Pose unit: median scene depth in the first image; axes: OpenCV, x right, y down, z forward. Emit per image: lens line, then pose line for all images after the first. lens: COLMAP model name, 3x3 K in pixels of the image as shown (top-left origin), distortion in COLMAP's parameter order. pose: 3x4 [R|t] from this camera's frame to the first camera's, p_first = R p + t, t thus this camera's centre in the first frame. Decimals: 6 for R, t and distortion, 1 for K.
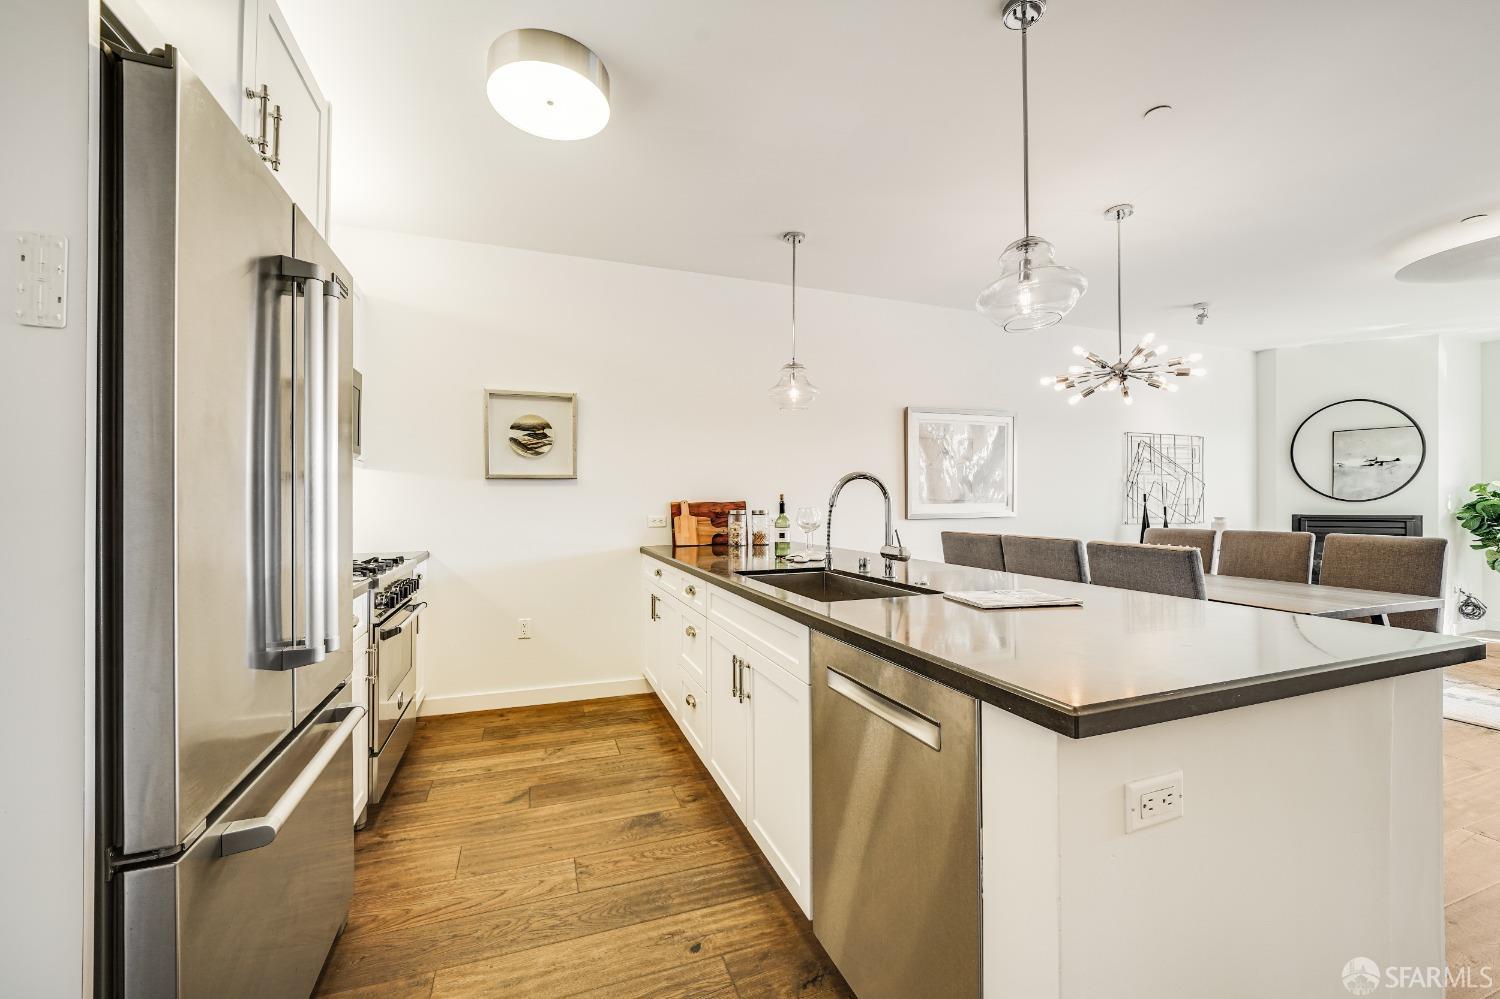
lens RADIAL K [[587.8, 0, 745.9], [0, 587.8, 505.2], [0, 0, 1]] dist [-0.009954, -0.000189]
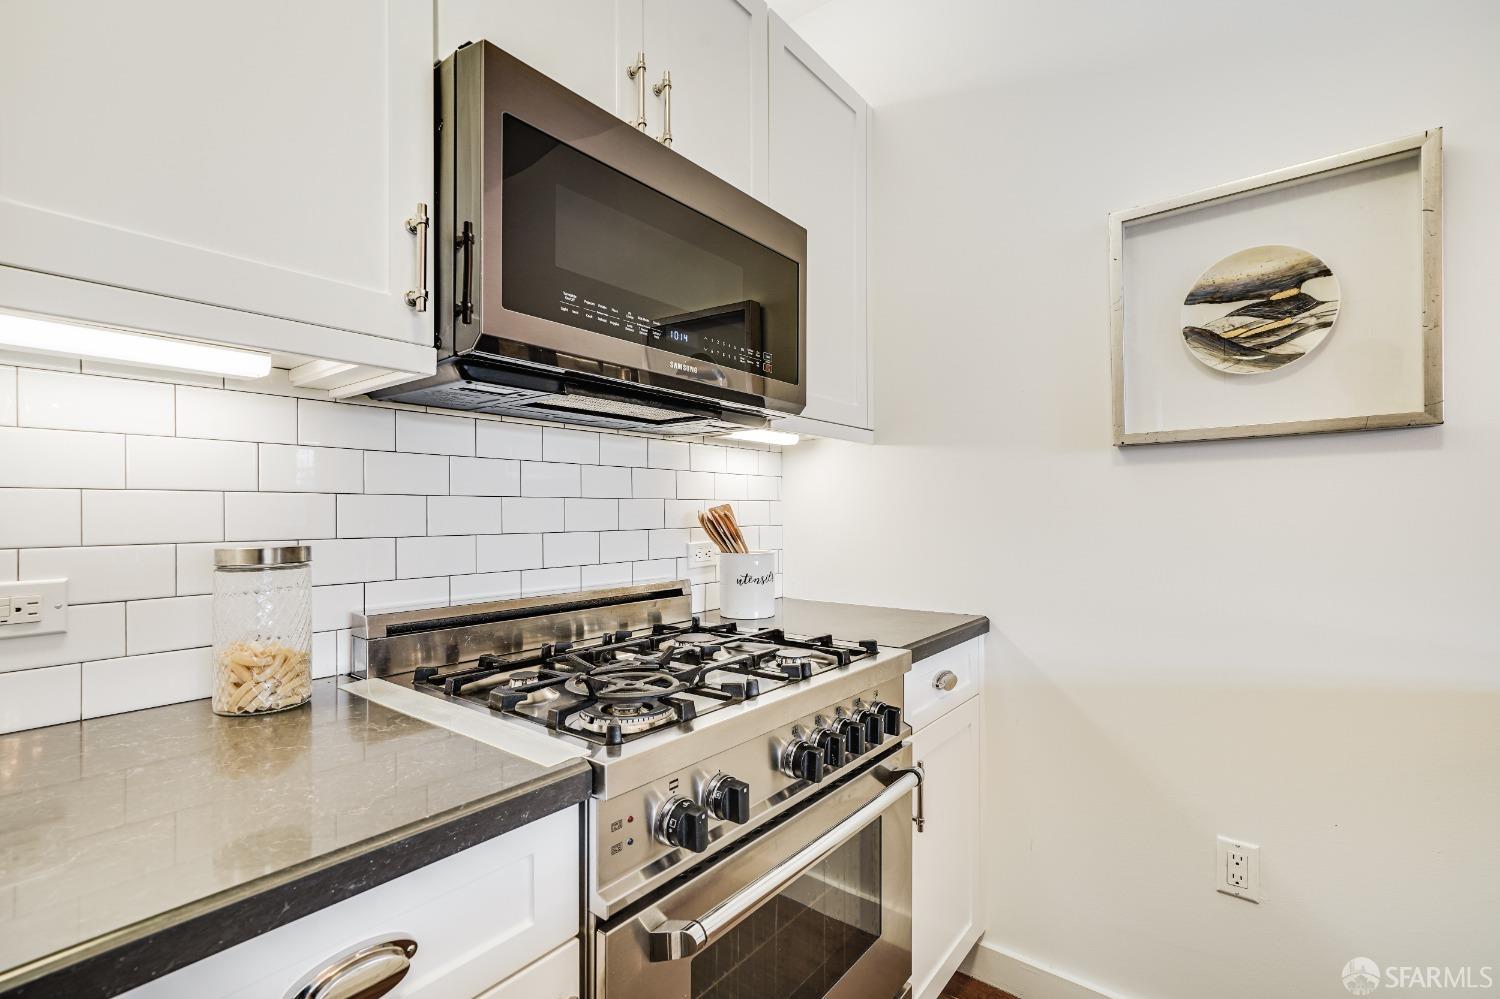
lens RADIAL K [[687.9, 0, 751.0], [0, 687.9, 504.7], [0, 0, 1]] dist [0.023576, 0.000768]
pose [[0.513607, -0.004421, -0.858014, -0.187147], [0.006889, 0.999976, -0.001029, -0.008370], [0.857998, -0.005383, 0.513625, 0.599519]]
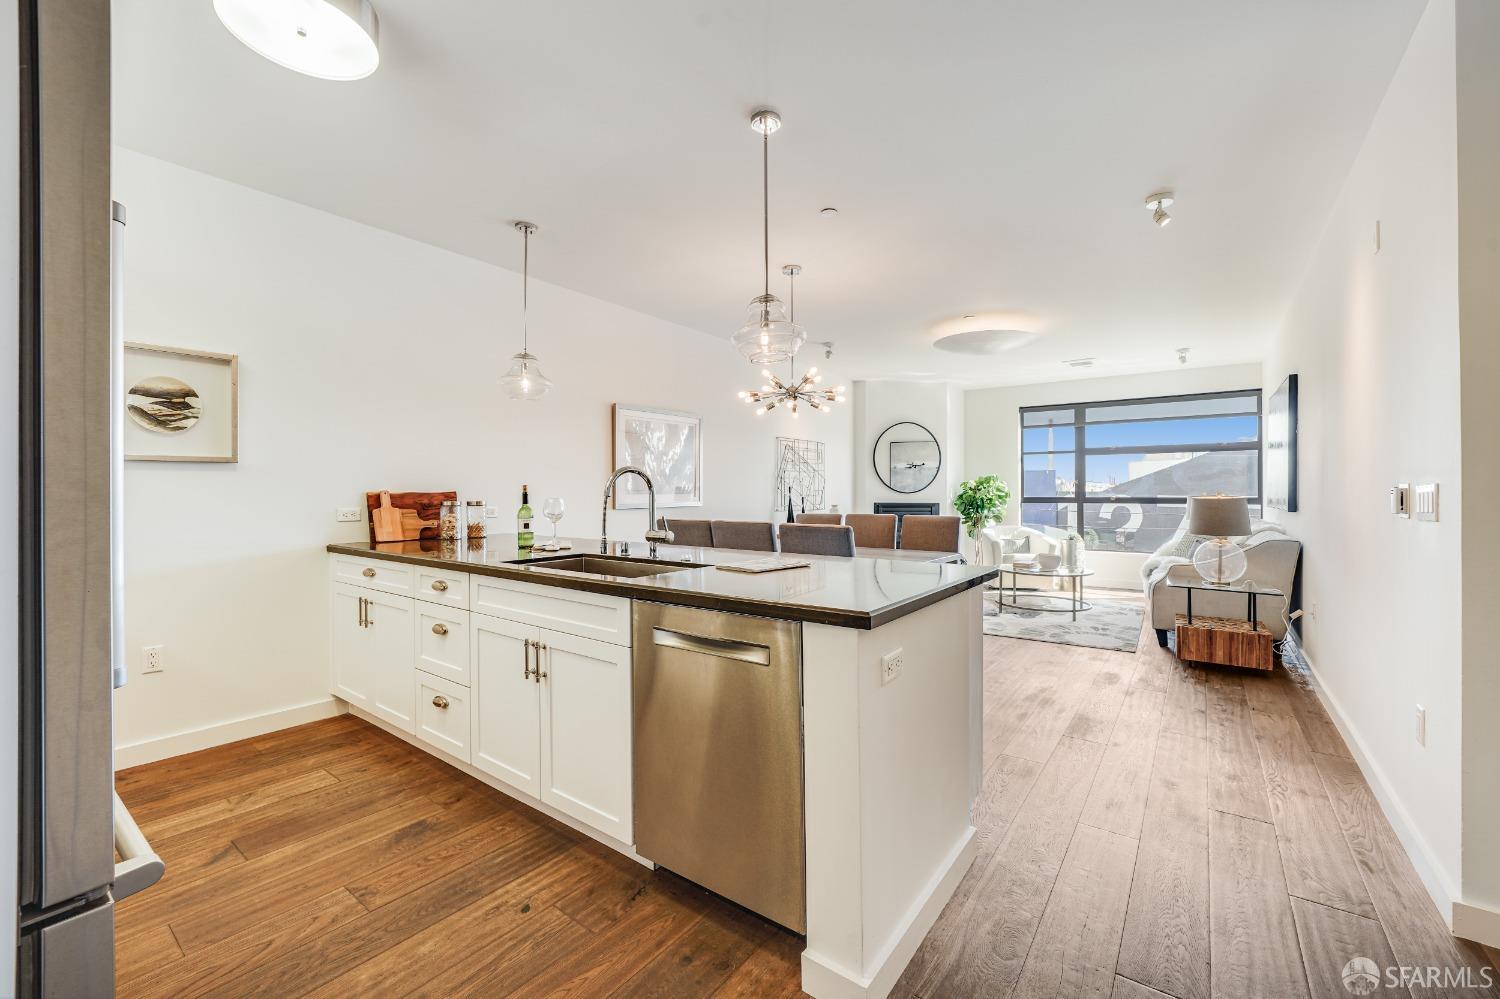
lens RADIAL K [[607.4, 0, 749.9], [0, 607.4, 497.9], [0, 0, 1]] dist [-0.007600, -0.000430]
pose [[0.836799, -0.002275, 0.547505, -0.176948], [0.000416, 0.999994, 0.003518, 0.000045], [-0.547510, -0.002716, 0.836795, -0.077258]]
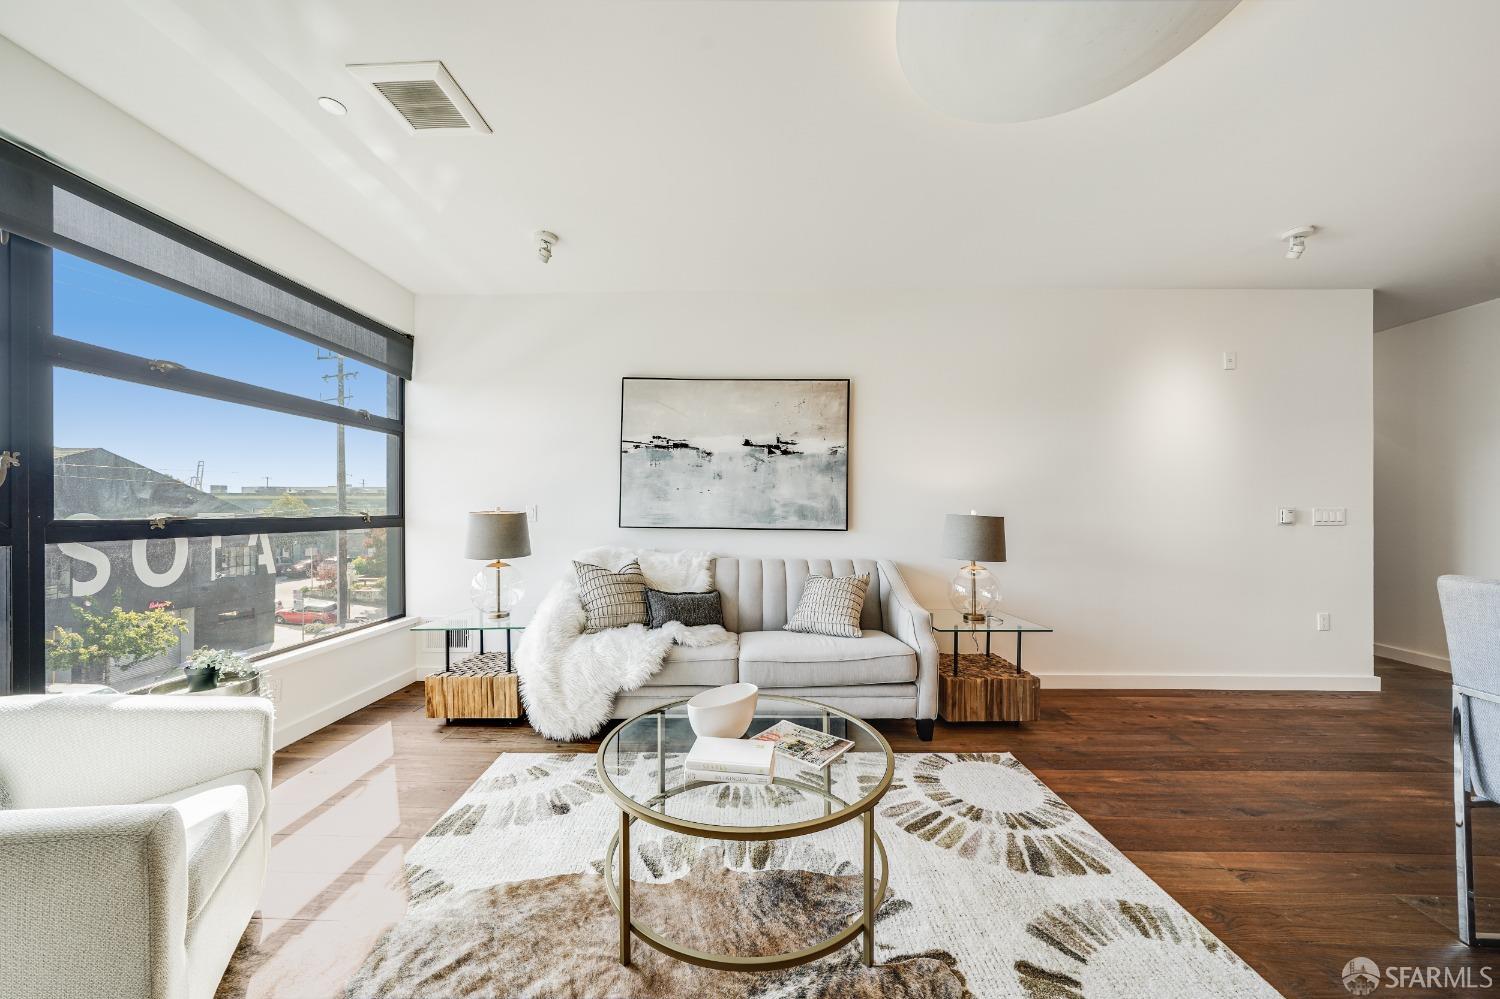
lens RADIAL K [[526.0, 0, 751.2], [0, 526.0, 511.2], [0, 0, 1]] dist [-0.007156, 0.000060]
pose [[-0.927294, -0.003688, 0.374315, 1.543987], [-0.003294, 0.999993, 0.001691, -0.010584], [-0.374319, 0.000335, -0.927300, 1.604422]]
